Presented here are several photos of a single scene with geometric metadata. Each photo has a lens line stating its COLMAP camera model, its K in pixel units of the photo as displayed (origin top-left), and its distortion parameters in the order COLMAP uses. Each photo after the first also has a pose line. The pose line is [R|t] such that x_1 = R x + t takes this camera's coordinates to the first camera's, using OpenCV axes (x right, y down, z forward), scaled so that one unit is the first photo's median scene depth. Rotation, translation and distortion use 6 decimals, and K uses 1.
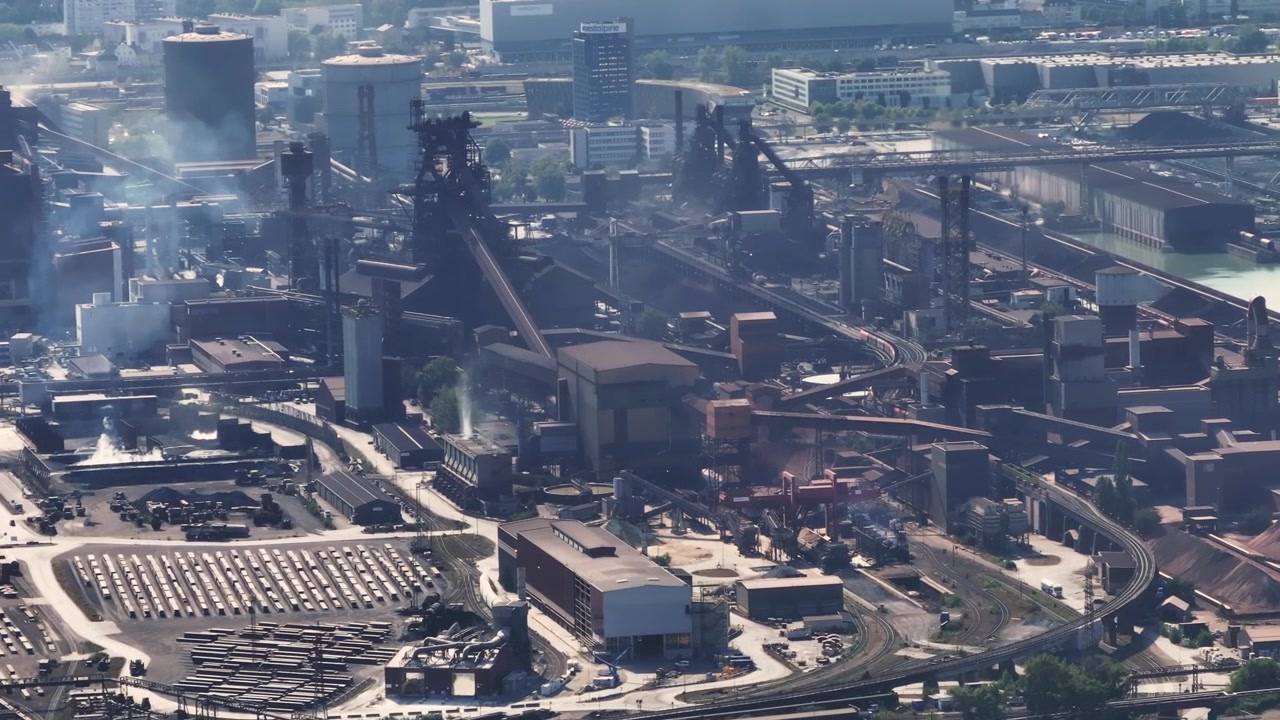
lens RADIAL K [[6777.1, 0, 641.5], [0, 6777.1, 359.0], [0, 0, 1]] dist [-0.174149, 0.000000]
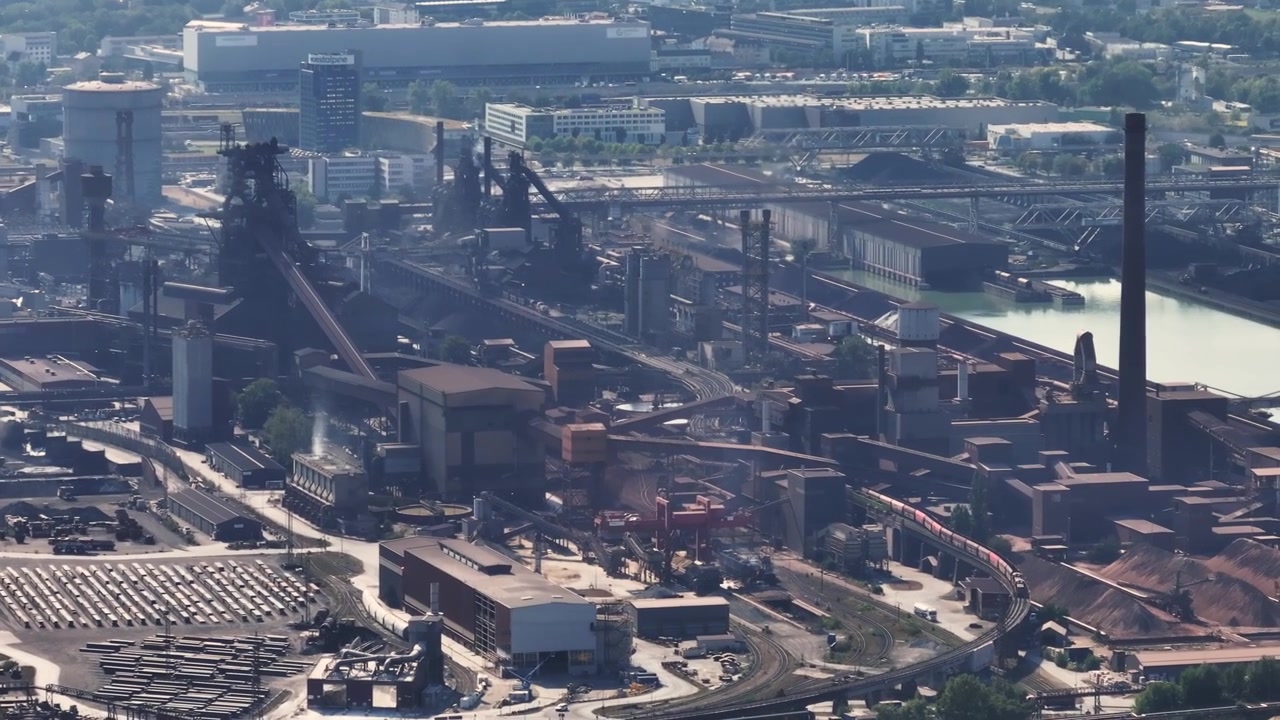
lens RADIAL K [[6777.1, 0, 639.6], [0, 6777.1, 360.2], [0, 0, 1]] dist [-0.174149, 0.000000]
pose [[0.997085, 0.017011, 0.074379, -0.049578], [-0.016559, 0.999841, -0.006682, 0.002814], [-0.074480, 0.005431, 0.997208, -0.013937]]
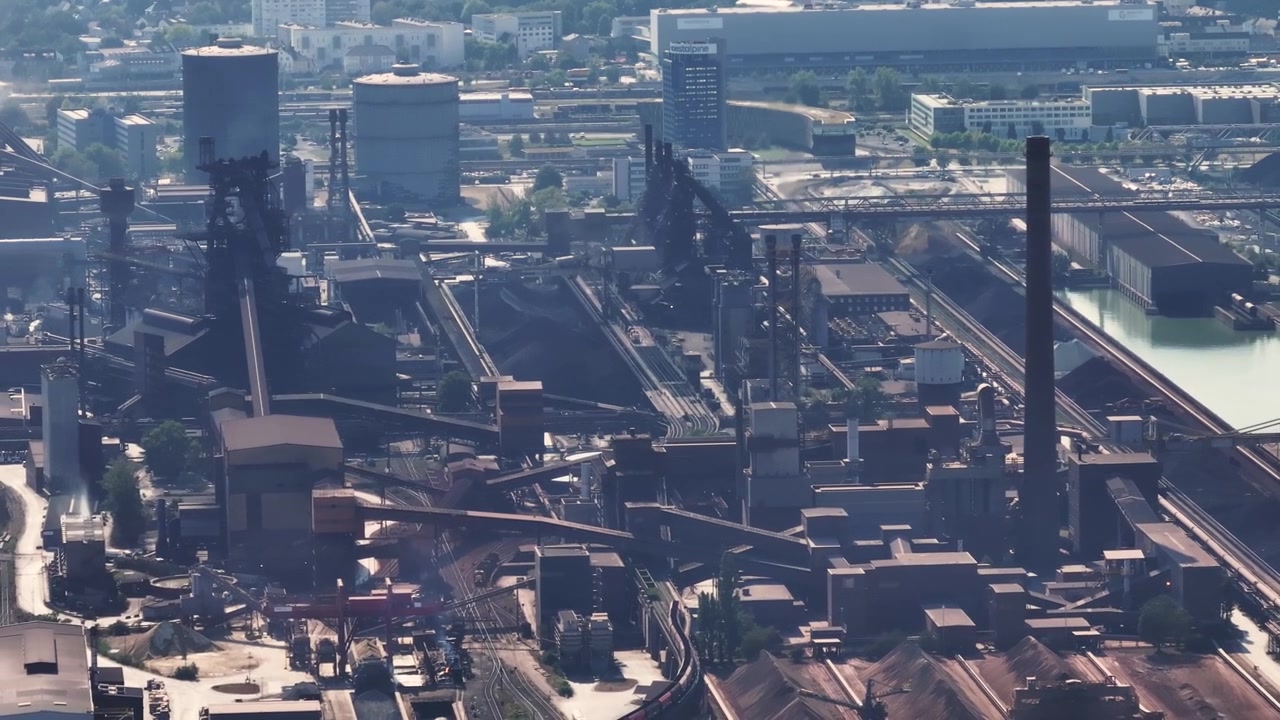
lens RADIAL K [[6777.1, 0, 640.9], [0, 6777.1, 362.2], [0, 0, 1]] dist [-0.174149, 0.000000]
pose [[0.992522, 0.027614, -0.118901, 0.145126], [-0.027092, 0.999615, 0.005999, -0.015809], [0.119021, -0.002733, 0.992888, 0.098887]]
